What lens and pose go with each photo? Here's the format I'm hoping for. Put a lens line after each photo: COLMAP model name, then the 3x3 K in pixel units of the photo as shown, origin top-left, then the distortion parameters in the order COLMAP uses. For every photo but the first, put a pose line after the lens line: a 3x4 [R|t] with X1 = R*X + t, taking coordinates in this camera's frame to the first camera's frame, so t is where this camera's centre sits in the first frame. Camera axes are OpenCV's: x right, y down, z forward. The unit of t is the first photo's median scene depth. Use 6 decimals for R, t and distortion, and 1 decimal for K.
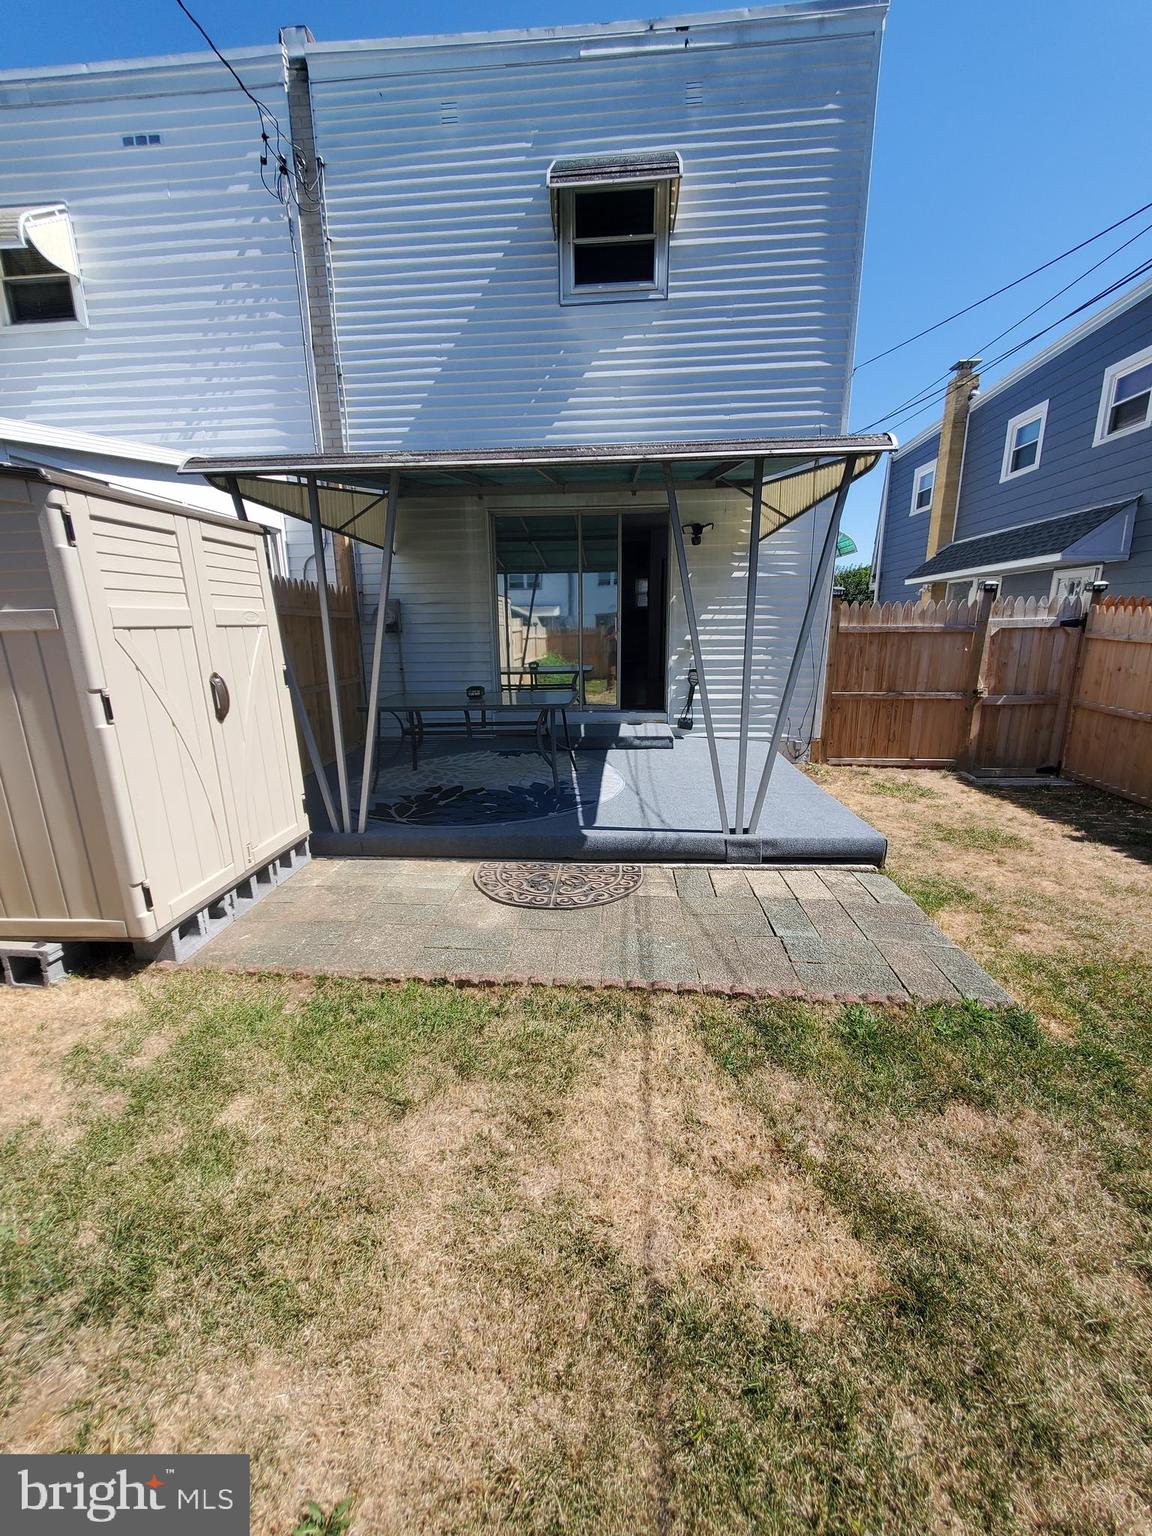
lens RADIAL K [[607.3, 0, 570.4], [0, 607.3, 766.3], [0, 0, 1]] dist [0.002896, -0.000359]
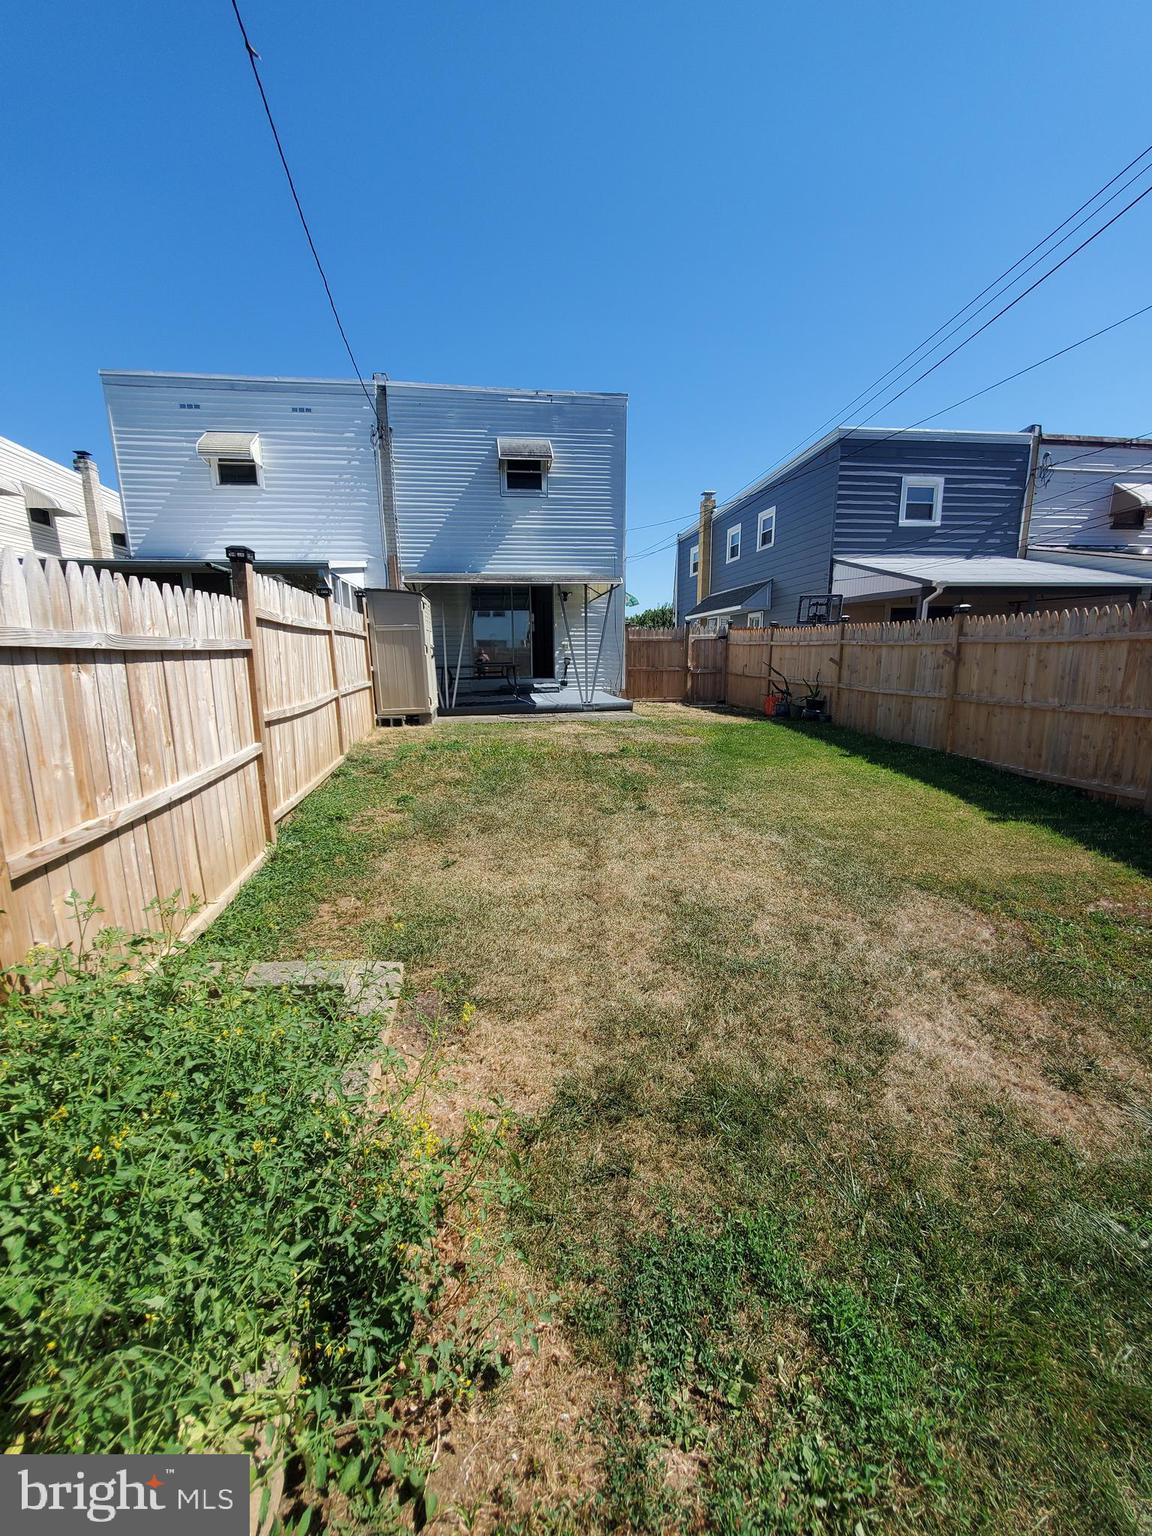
lens RADIAL K [[607.3, 0, 575.0], [0, 607.3, 769.9], [0, 0, 1]] dist [0.002896, -0.000359]
pose [[0.973475, -0.043039, 0.224711, -0.281827], [0.052060, 0.998052, -0.034370, 0.328248], [-0.222794, 0.045157, 0.973819, -1.140319]]
